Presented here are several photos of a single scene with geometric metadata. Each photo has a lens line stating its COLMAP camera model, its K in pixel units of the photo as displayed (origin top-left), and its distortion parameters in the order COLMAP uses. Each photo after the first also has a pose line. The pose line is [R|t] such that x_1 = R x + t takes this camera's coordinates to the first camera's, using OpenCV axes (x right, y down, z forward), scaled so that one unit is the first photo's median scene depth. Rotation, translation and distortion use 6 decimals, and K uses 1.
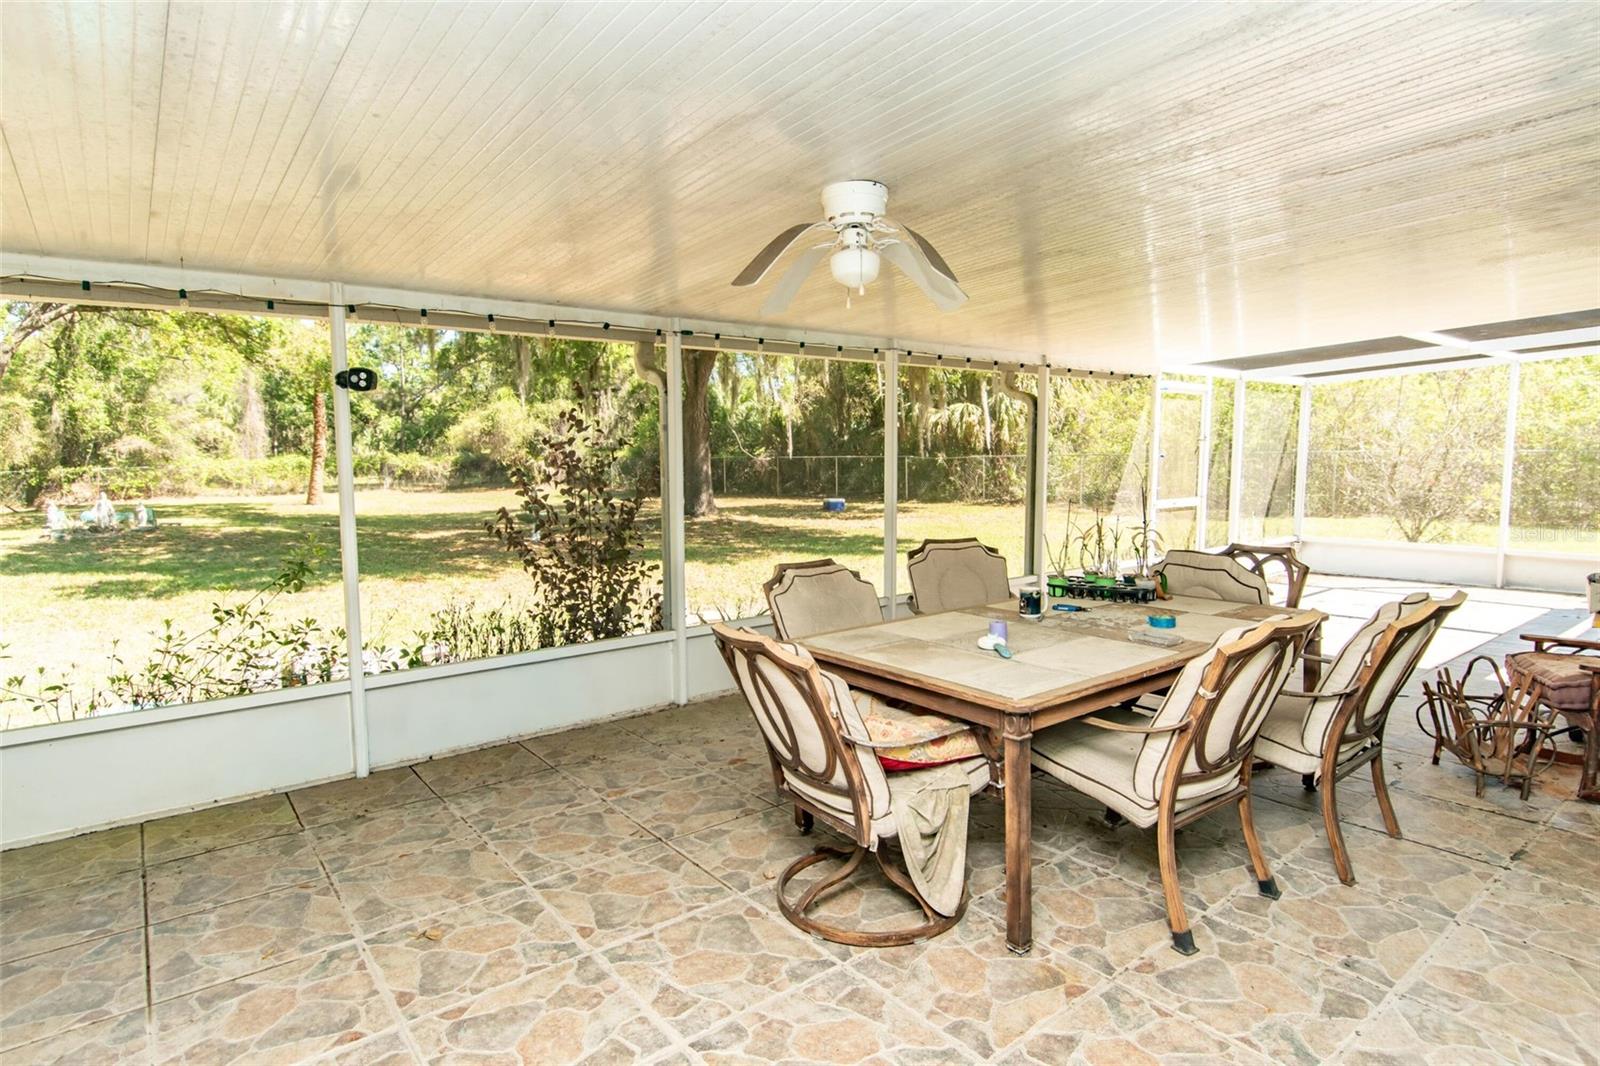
lens RADIAL K [[838.3, 0, 816.5], [0, 838.3, 527.6], [0, 0, 1]] dist [0.006915, -0.020736]
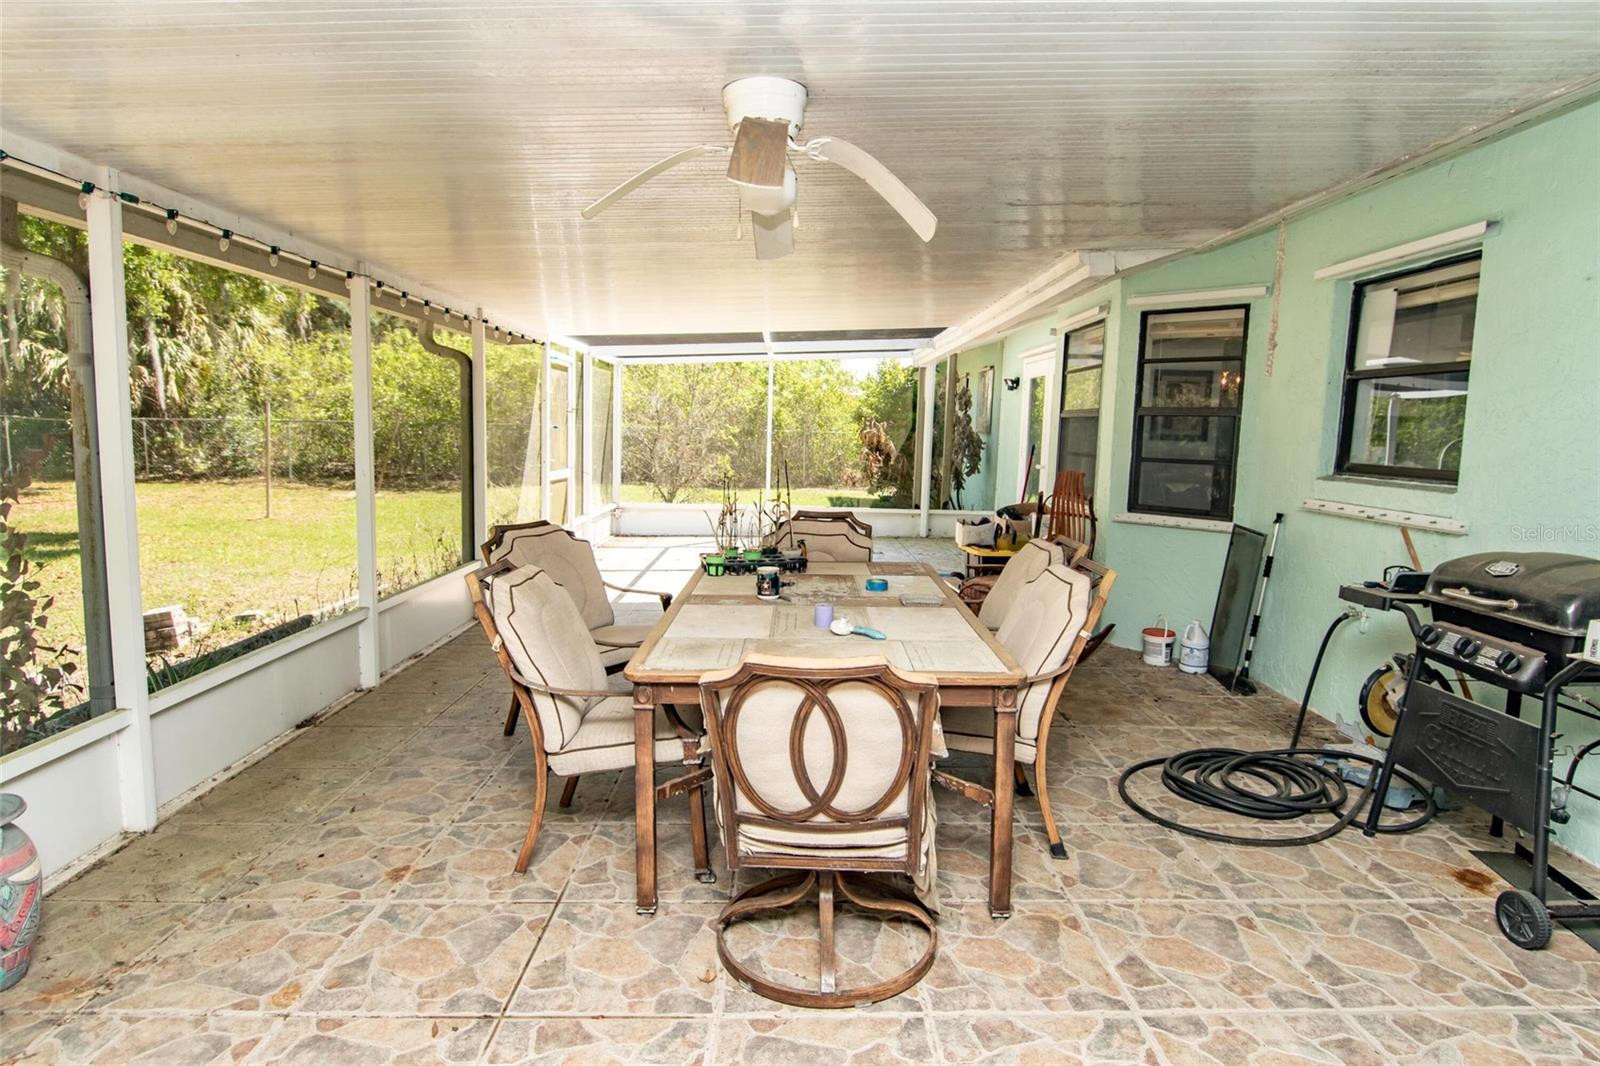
lens RADIAL K [[860.0, 0, 809.6], [0, 860.0, 529.1], [0, 0, 1]] dist [0.012189, -0.023157]
pose [[0.618239, -0.068126, 0.783032, -0.371766], [0.040698, 0.997675, 0.054667, -0.018633], [-0.784936, -0.001930, 0.619574, 0.283626]]
